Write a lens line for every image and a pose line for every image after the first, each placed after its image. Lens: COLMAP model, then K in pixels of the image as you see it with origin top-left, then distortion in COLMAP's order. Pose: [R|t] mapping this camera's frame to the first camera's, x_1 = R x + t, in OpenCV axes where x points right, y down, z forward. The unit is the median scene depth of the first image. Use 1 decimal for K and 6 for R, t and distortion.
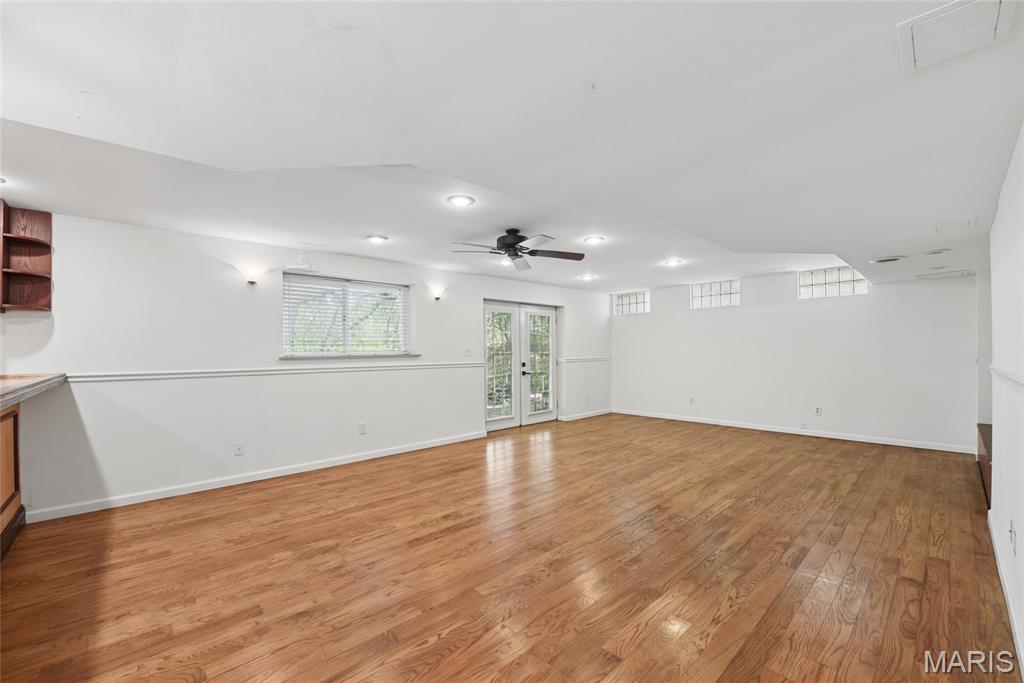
lens RADIAL K [[417.8, 0, 512.4], [0, 417.8, 347.0], [0, 0, 1]] dist [-0.019264, -0.000709]
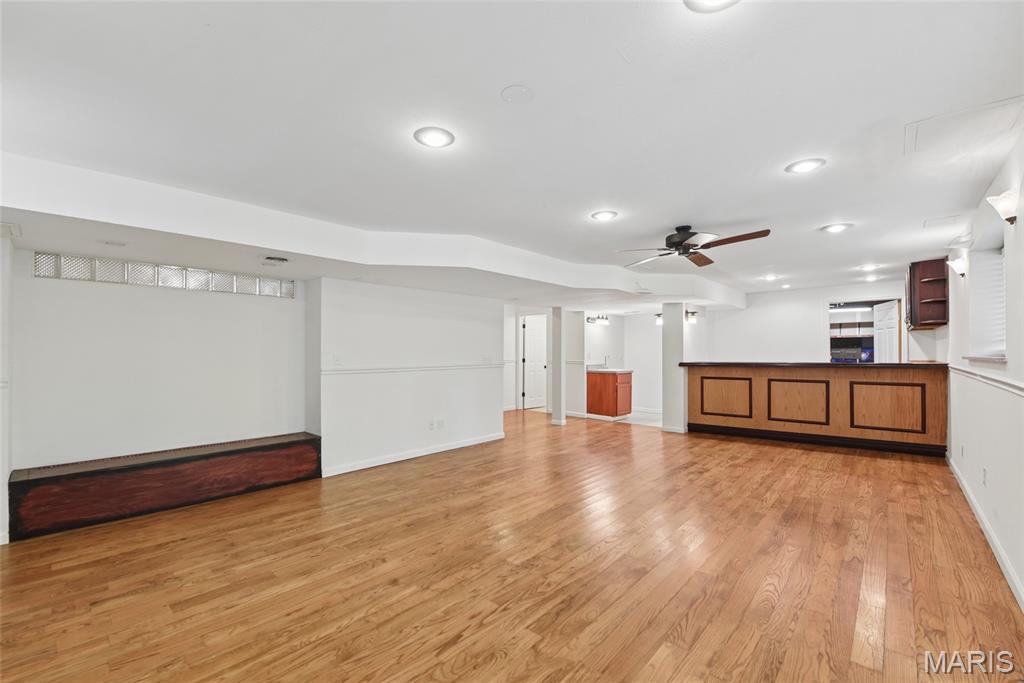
lens RADIAL K [[417.8, 0, 511.4], [0, 417.8, 346.8], [0, 0, 1]] dist [-0.019264, -0.000709]
pose [[-0.995852, 0.015522, -0.089657, 0.508714], [0.017439, 0.999635, -0.020638, 0.006437], [0.089304, -0.022116, -0.995759, 2.028484]]
